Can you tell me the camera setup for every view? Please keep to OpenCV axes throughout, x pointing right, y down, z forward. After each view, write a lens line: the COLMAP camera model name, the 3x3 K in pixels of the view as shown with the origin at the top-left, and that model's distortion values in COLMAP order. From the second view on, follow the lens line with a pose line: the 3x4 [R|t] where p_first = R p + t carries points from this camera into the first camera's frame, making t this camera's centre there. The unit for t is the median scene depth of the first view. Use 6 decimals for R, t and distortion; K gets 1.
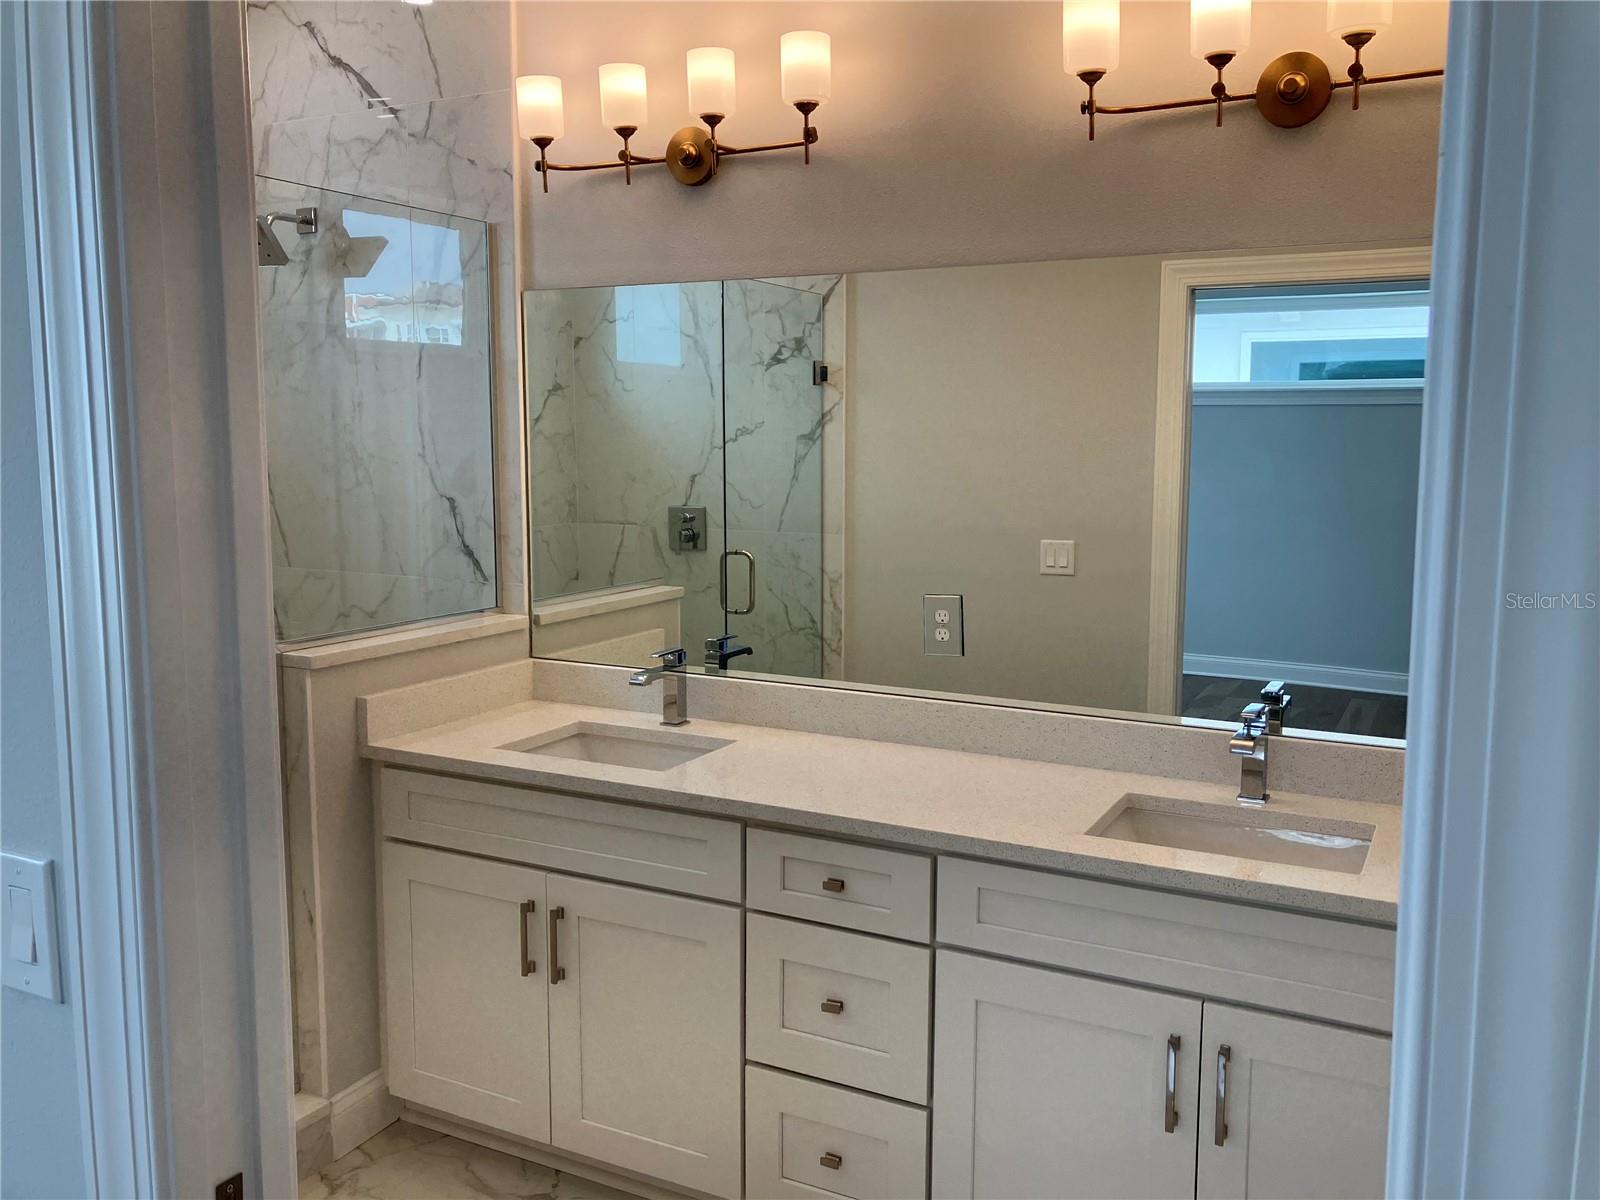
lens RADIAL K [[1306.0, 0, 798.7], [0, 1306.0, 580.6], [0, 0, 1]] dist [0.021266, -0.018475]
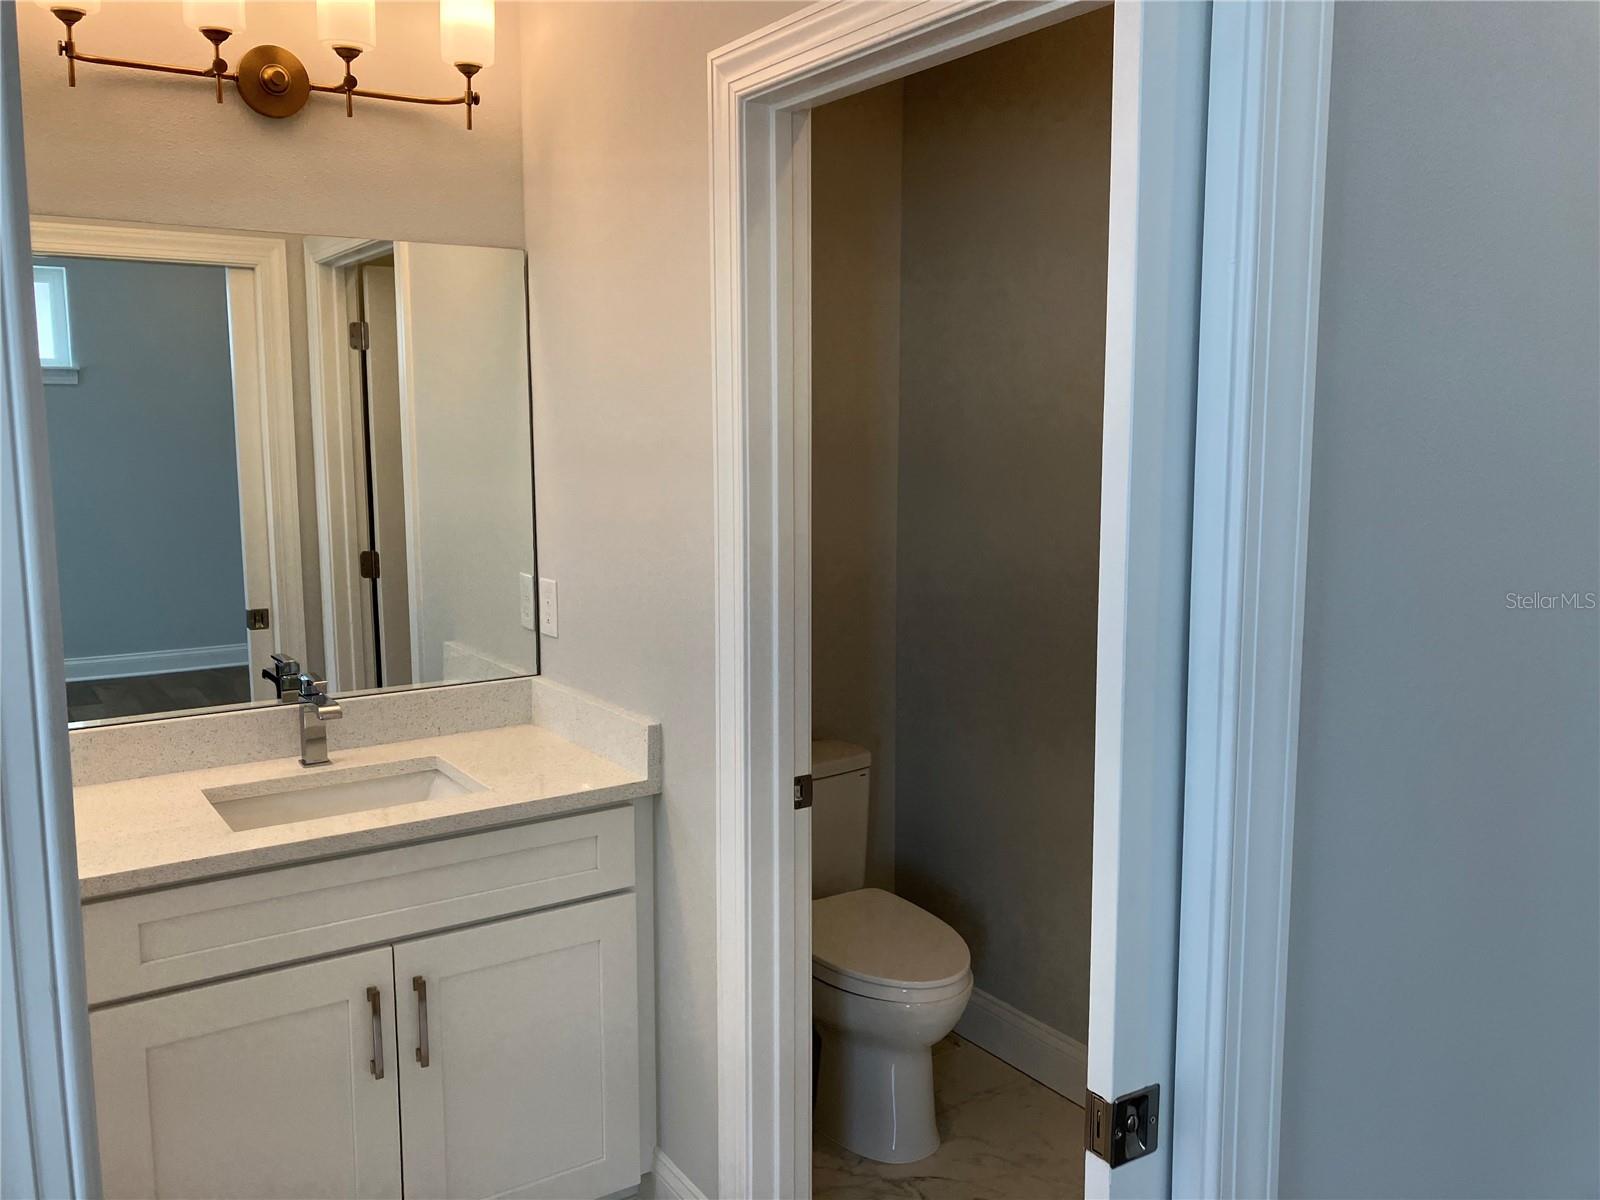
lens RADIAL K [[1306.0, 0, 770.8], [0, 1306.0, 584.6], [0, 0, 1]] dist [0.021266, -0.018475]
pose [[0.496423, -0.113216, 0.860666, -0.290921], [0.103065, 0.992133, 0.071063, -0.009899], [-0.861941, 0.053427, 0.504186, 0.124315]]
